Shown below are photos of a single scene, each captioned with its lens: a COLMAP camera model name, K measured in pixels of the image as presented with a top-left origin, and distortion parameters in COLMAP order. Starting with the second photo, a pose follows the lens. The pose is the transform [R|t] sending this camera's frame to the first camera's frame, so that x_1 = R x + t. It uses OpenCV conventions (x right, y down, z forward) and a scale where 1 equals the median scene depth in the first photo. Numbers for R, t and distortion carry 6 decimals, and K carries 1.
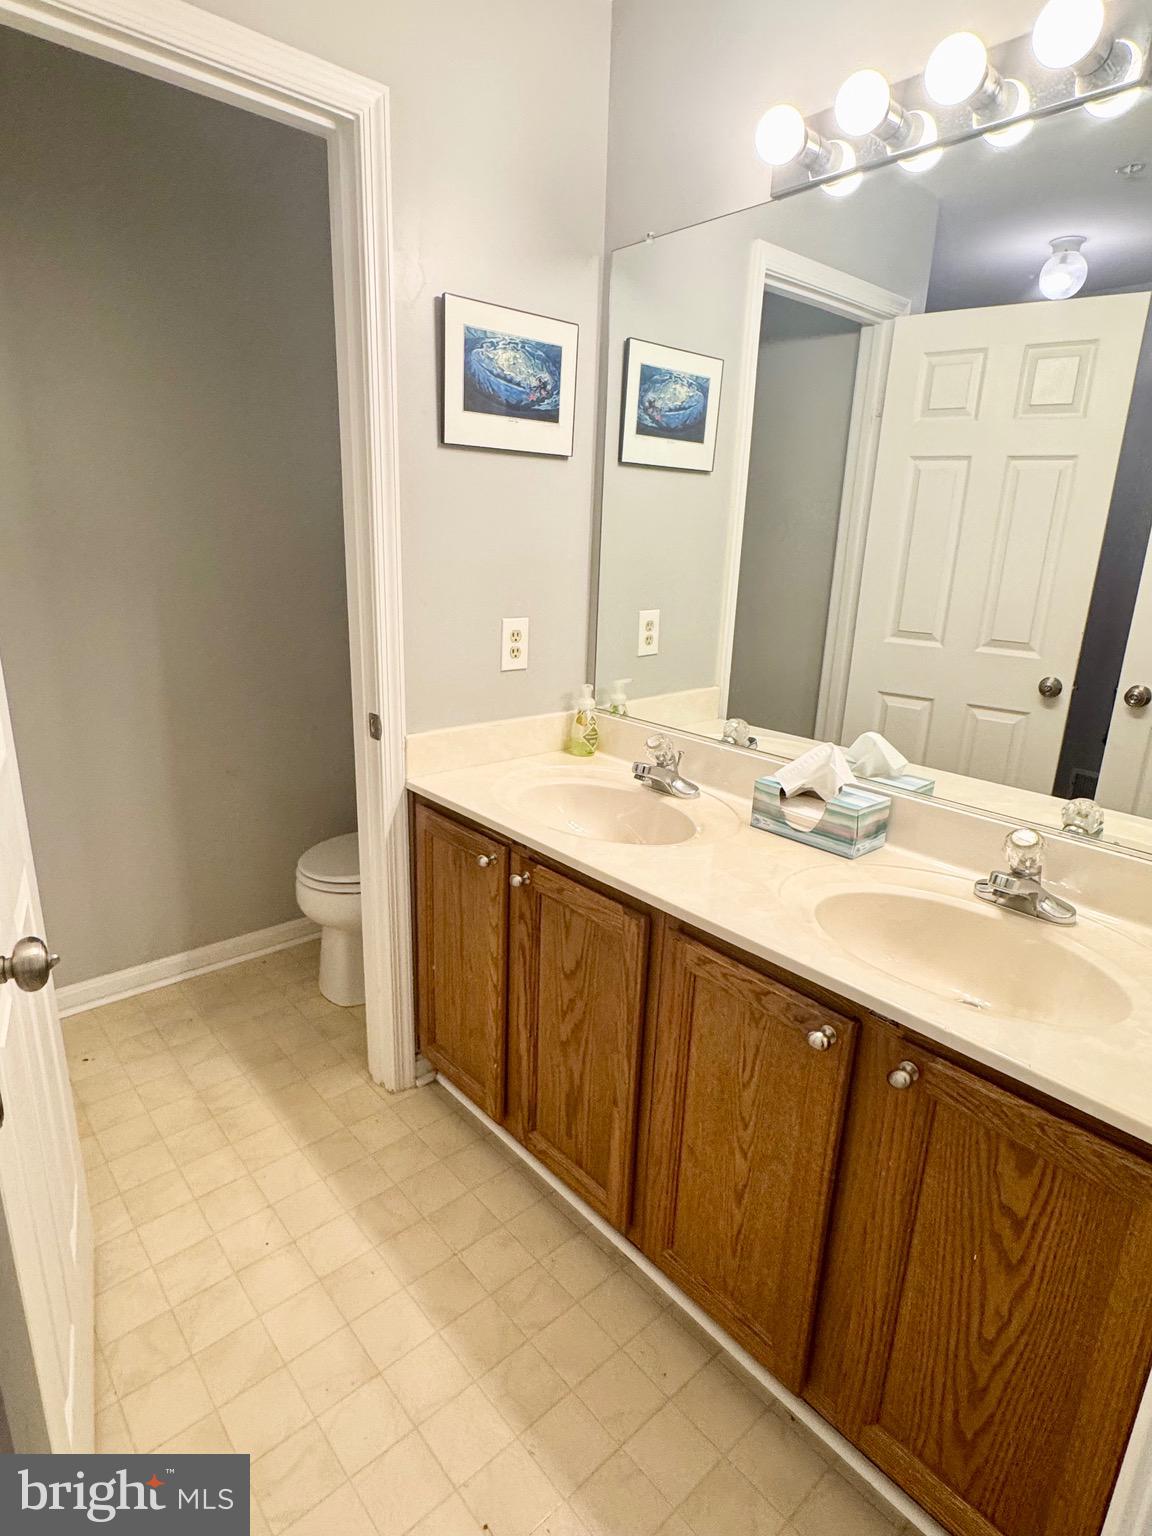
lens RADIAL K [[818.7, 0, 575.6], [0, 818.7, 763.2], [0, 0, 1]] dist [0.000601, 0.000574]
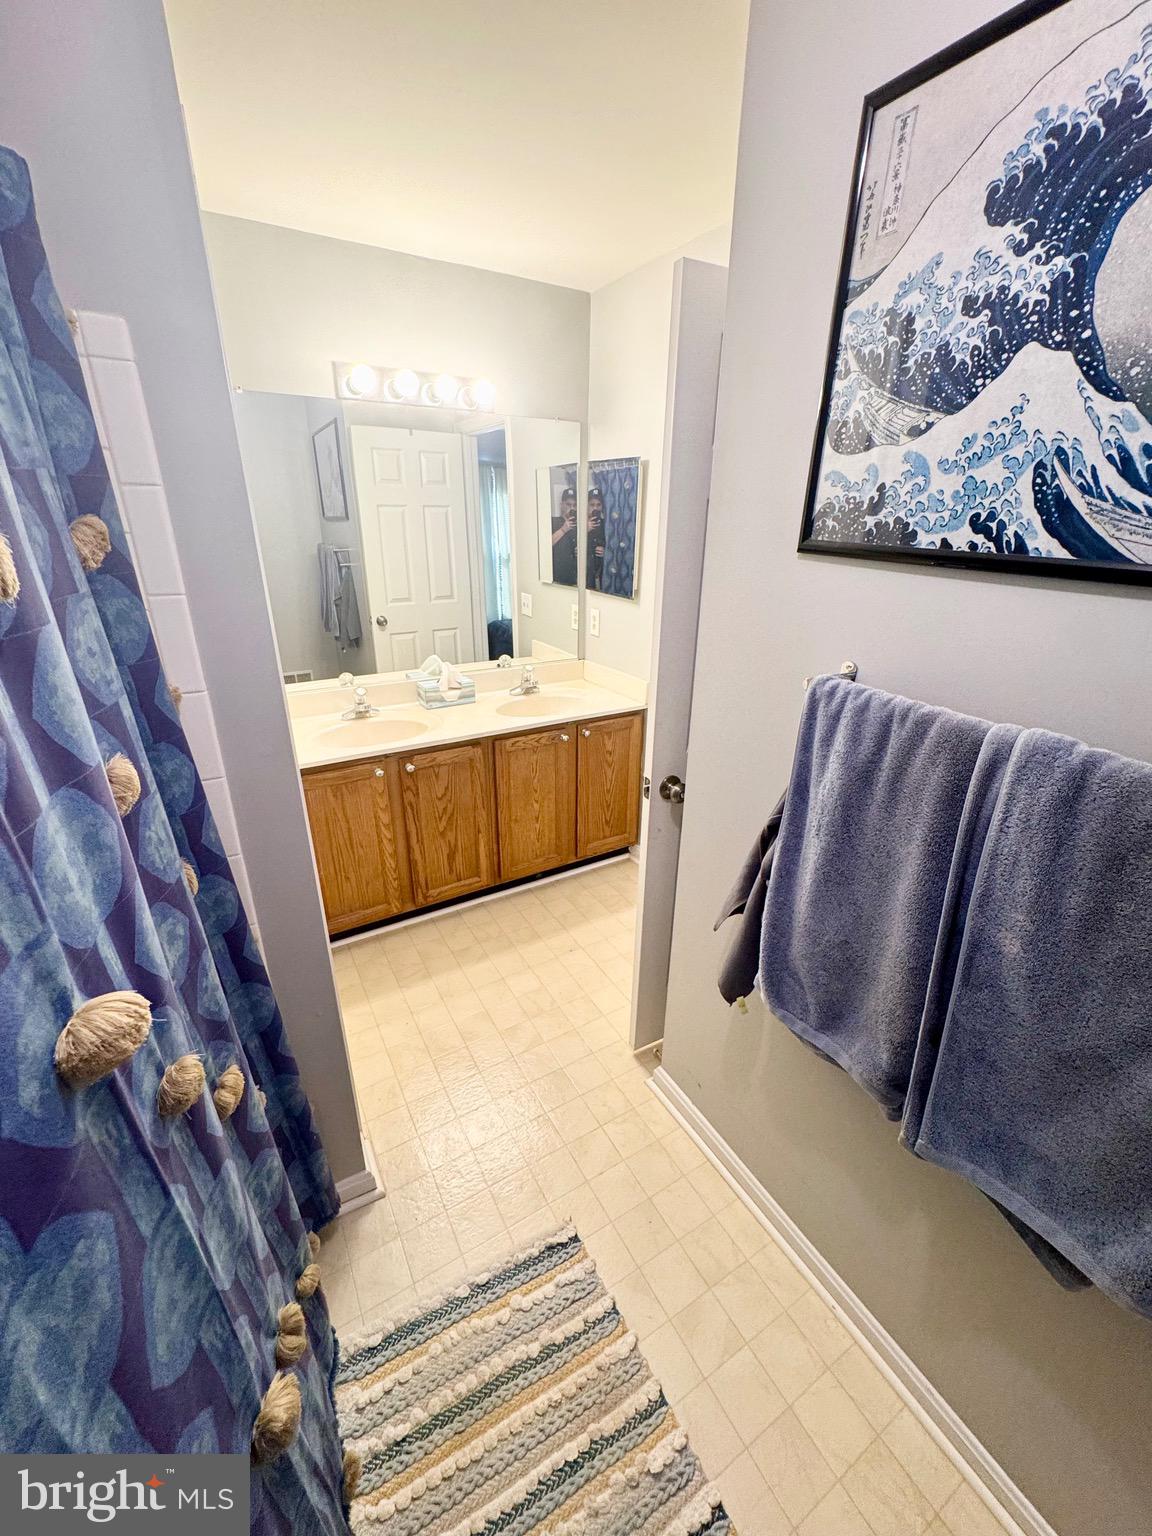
lens RADIAL K [[613.7, 0, 574.7], [0, 613.7, 775.7], [0, 0, 1]] dist [0.014659, 0.000134]
pose [[0.211211, -0.419126, 0.883019, -1.307163], [0.274541, 0.892470, 0.357944, -0.262024], [-0.938092, 0.166824, 0.303567, 0.191711]]
